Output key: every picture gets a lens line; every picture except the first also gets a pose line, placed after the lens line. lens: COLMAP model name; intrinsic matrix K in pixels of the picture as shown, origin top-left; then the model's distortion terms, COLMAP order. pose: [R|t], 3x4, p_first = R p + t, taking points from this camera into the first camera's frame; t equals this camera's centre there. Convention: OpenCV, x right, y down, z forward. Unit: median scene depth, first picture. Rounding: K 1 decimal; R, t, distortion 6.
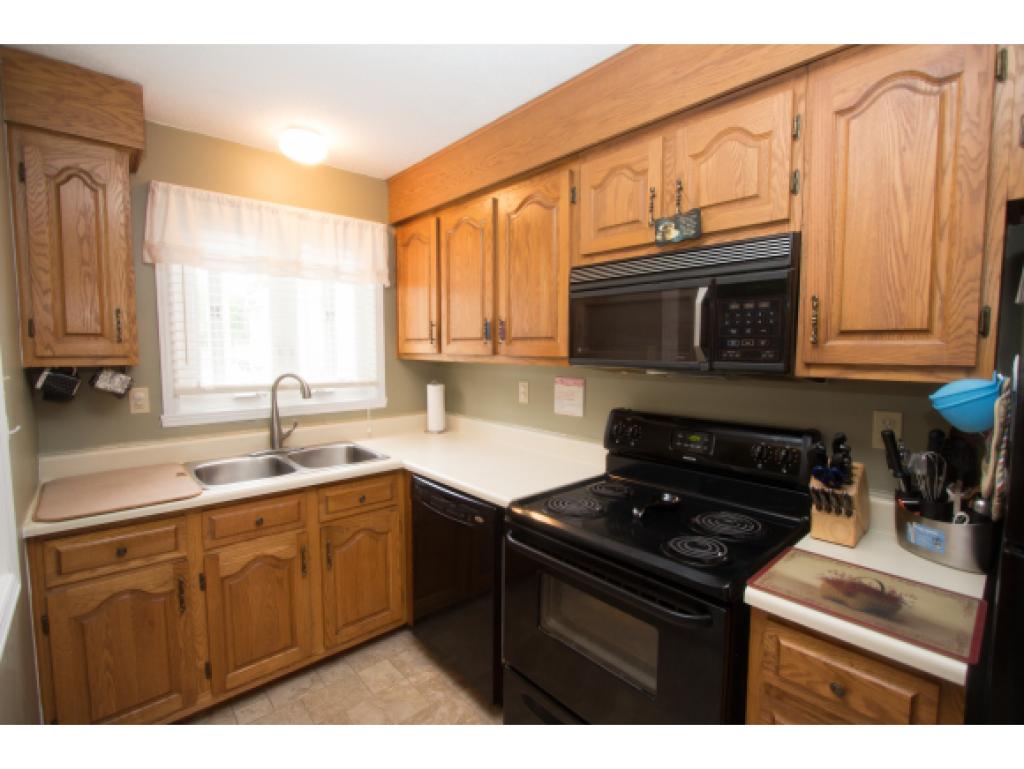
lens RADIAL K [[471.7, 0, 511.6], [0, 471.7, 384.4], [0, 0, 1]] dist [-0.019560, 0.000313]
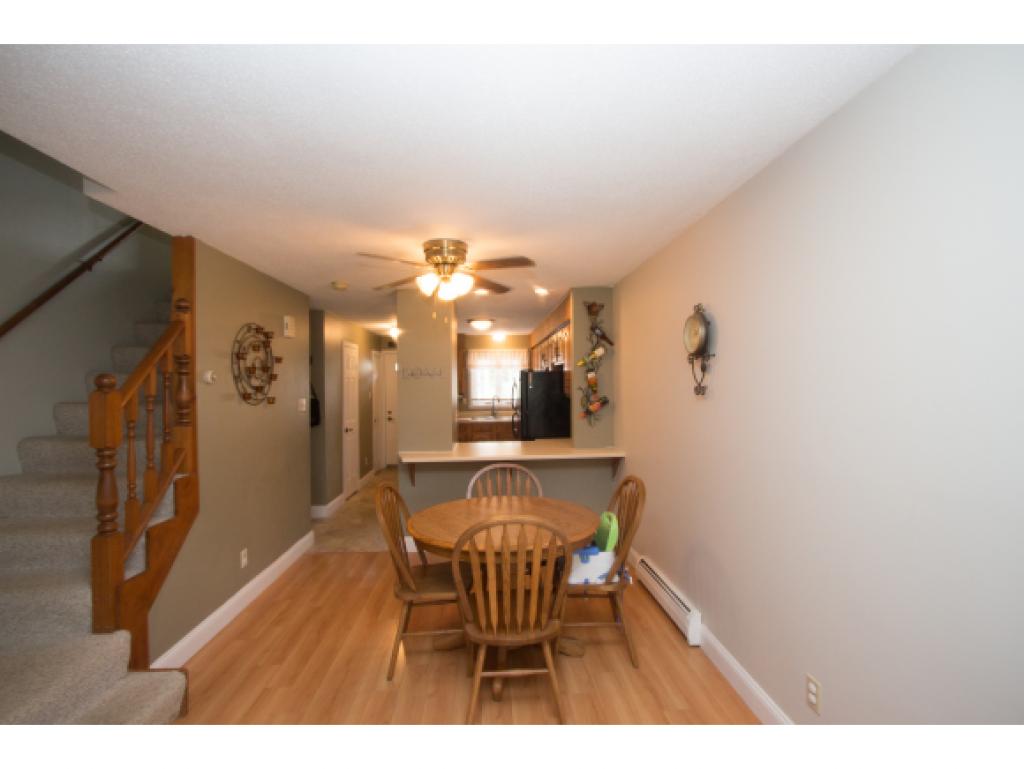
lens RADIAL K [[471.7, 0, 508.9], [0, 471.7, 392.7], [0, 0, 1]] dist [-0.019560, 0.000313]
pose [[0.775628, -0.001445, -0.631189, 2.180344], [-0.036245, 0.998245, -0.046825, 0.141251], [0.630149, 0.059196, 0.774214, -2.031781]]
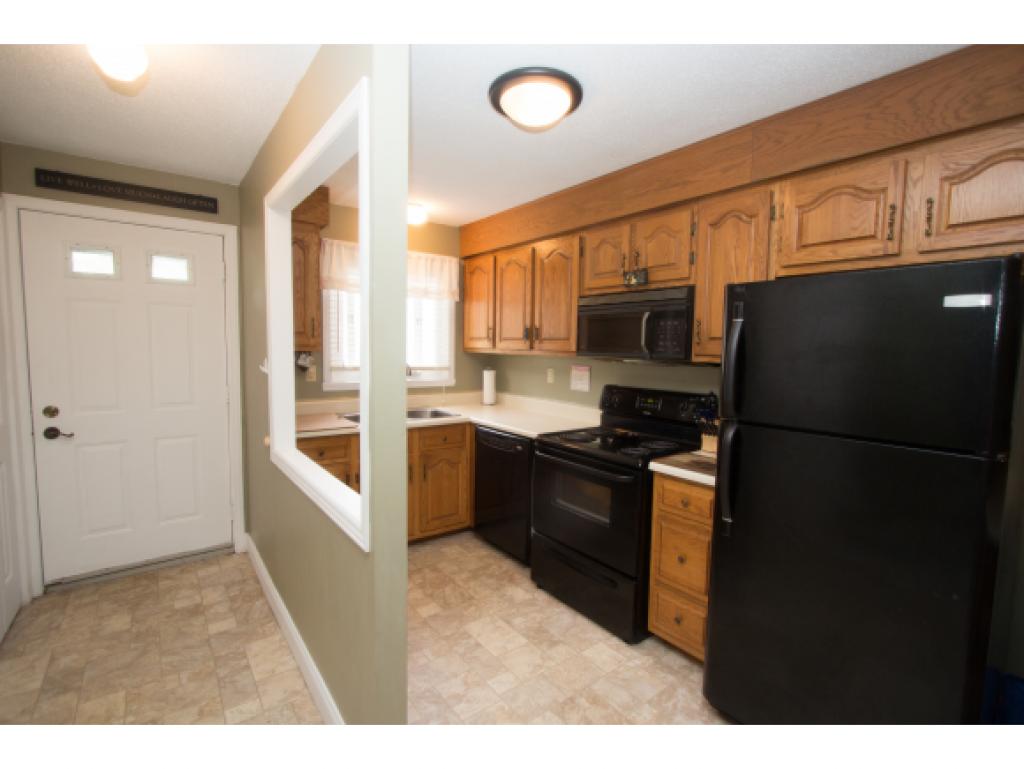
lens RADIAL K [[471.7, 0, 512.7], [0, 471.7, 382.9], [0, 0, 1]] dist [-0.019560, 0.000313]
pose [[0.996748, 0.022569, -0.077362, 0.026967], [-0.022858, 0.999735, -0.002861, 0.056146], [0.077277, 0.004620, 0.996999, -0.575669]]
